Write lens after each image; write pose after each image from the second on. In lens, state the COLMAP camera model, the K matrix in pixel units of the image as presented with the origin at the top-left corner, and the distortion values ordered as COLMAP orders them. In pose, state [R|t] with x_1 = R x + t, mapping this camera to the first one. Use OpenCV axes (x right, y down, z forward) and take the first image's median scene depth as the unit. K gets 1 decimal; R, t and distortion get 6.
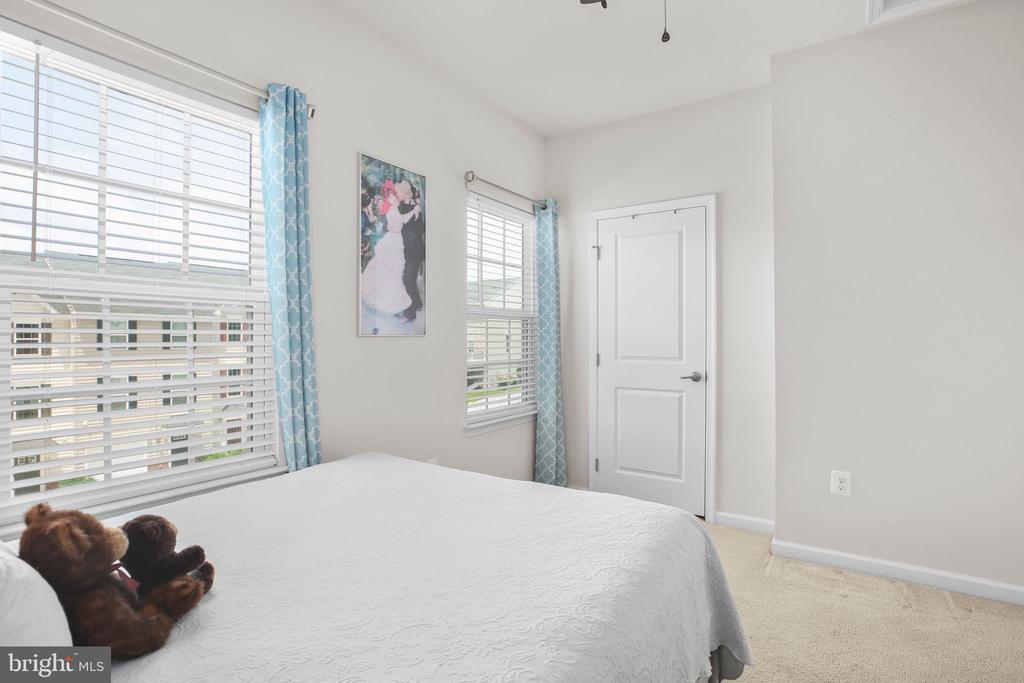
lens RADIAL K [[499.1, 0, 516.9], [0, 499.1, 331.9], [0, 0, 1]] dist [0.000261, 0.000164]
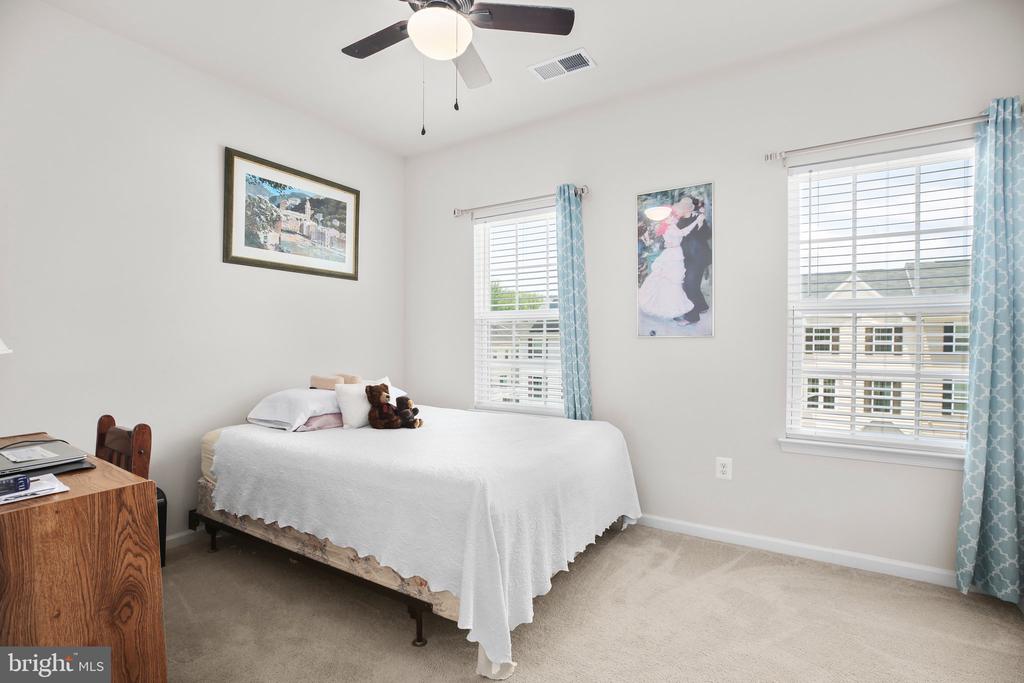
lens RADIAL K [[453.7, 0, 516.6], [0, 453.7, 349.8], [0, 0, 1]] dist [-0.002273, -0.000436]
pose [[0.056329, 0.026537, -0.998060, 0.766371], [0.004323, 0.999631, 0.026823, 0.008036], [0.998403, -0.005826, 0.056193, 0.558671]]
